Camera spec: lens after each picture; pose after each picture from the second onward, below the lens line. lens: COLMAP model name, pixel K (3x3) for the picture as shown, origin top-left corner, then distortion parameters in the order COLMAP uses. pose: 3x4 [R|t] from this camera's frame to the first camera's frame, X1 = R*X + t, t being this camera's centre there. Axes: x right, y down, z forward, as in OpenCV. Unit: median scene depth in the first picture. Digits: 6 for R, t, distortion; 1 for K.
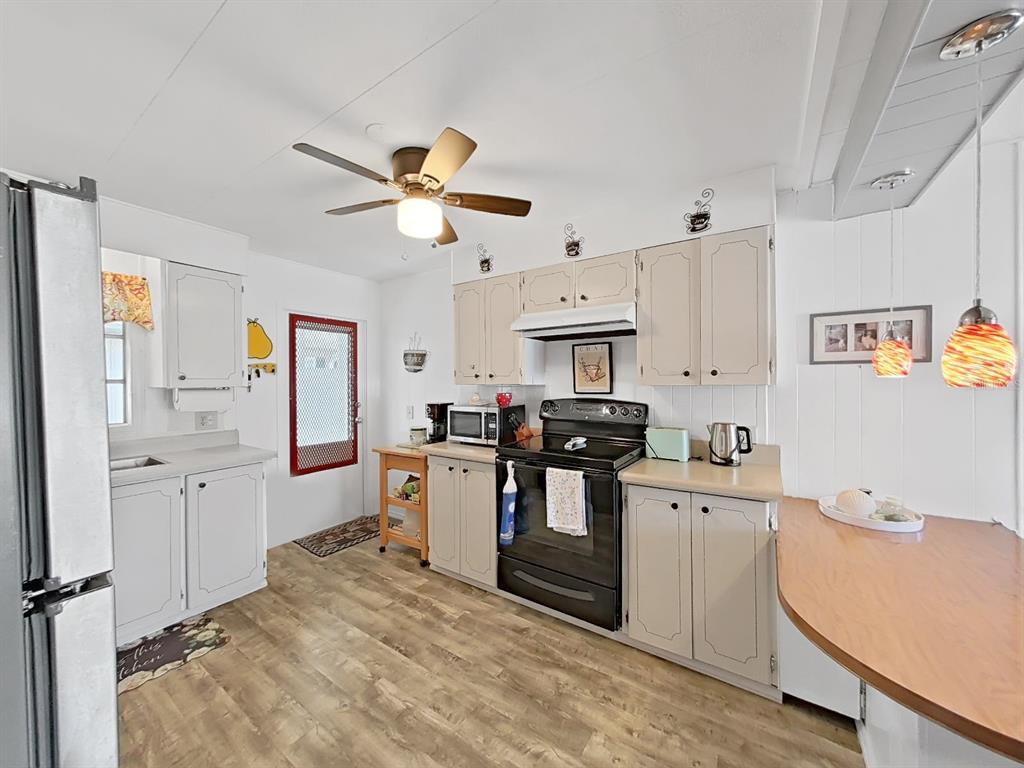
lens RADIAL K [[380.6, 0, 514.5], [0, 380.6, 384.7], [0, 0, 1]] dist [-0.000552, 0.000013]
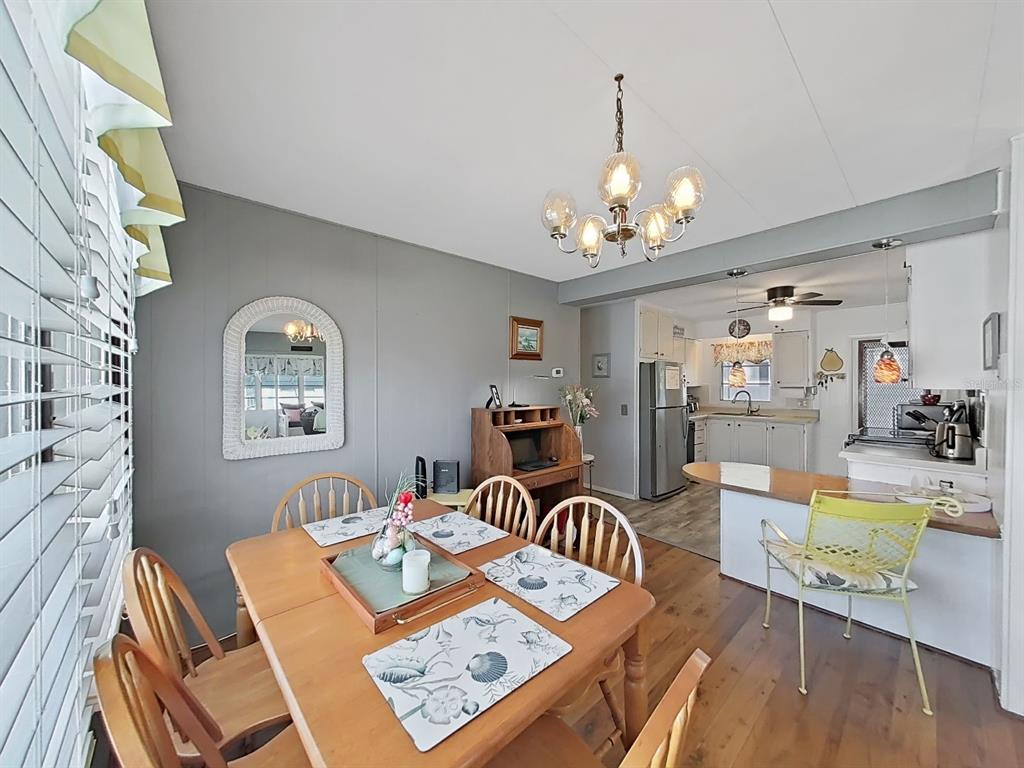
lens RADIAL K [[380.6, 0, 514.5], [0, 380.6, 384.7], [0, 0, 1]] dist [-0.000552, 0.000013]
pose [[-0.247005, 0.004301, -0.969005, 2.374852], [-0.000444, 0.999990, 0.004552, -0.010963], [0.969014, 0.001555, -0.247000, 0.077880]]
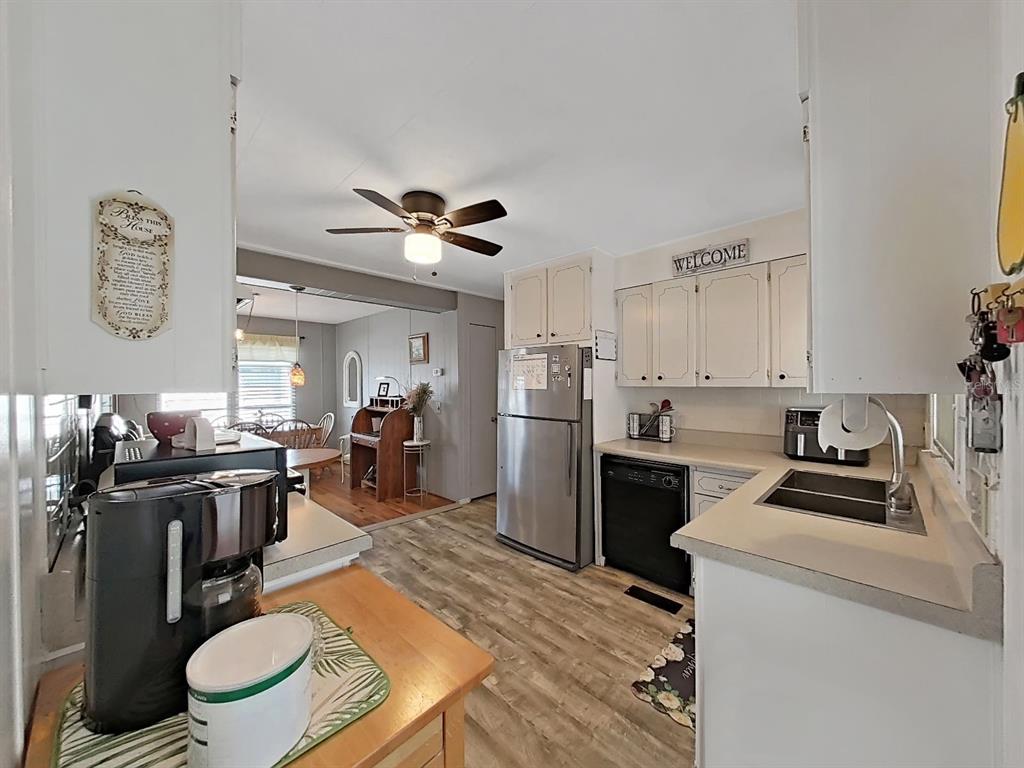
lens RADIAL K [[380.6, 0, 514.5], [0, 380.6, 384.7], [0, 0, 1]] dist [-0.000552, 0.000013]
pose [[-0.983274, 0.008215, 0.181947, -0.784359], [0.010665, 0.999865, 0.012493, -0.013311], [-0.181820, 0.014225, -0.983229, 2.230258]]
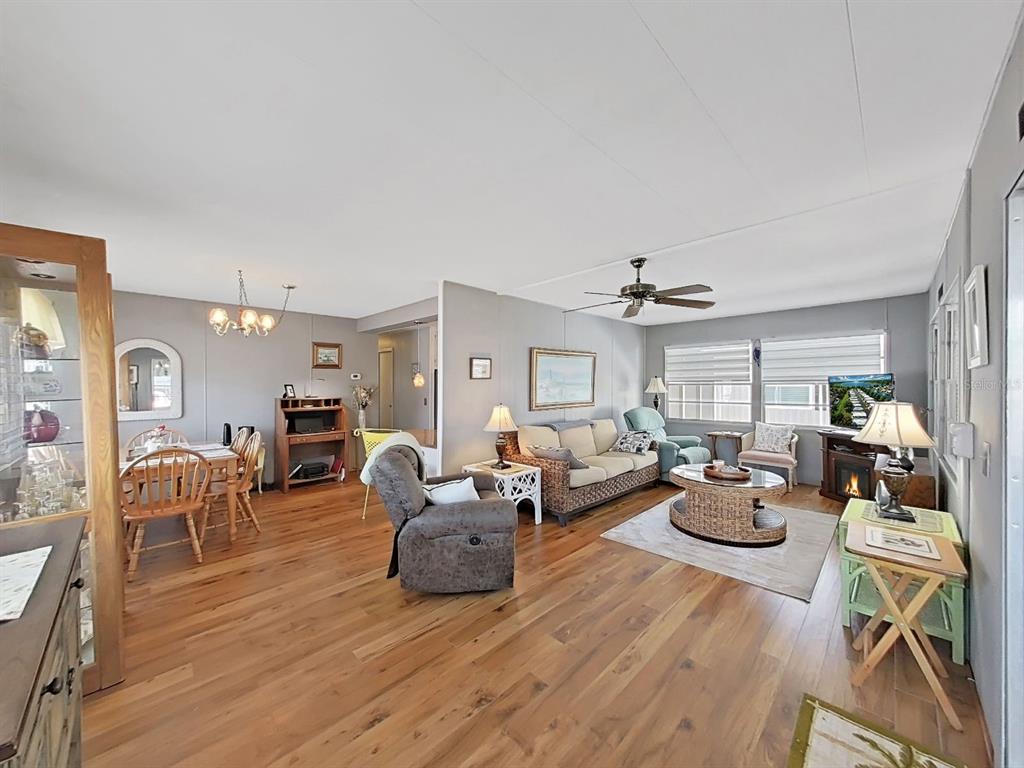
lens RADIAL K [[380.6, 0, 514.5], [0, 380.6, 384.7], [0, 0, 1]] dist [-0.000552, 0.000013]
pose [[-0.198288, 0.005939, -0.980126, 3.252553], [-0.003231, 0.999972, 0.006713, -0.025116], [0.980138, 0.004498, -0.198263, 1.844980]]
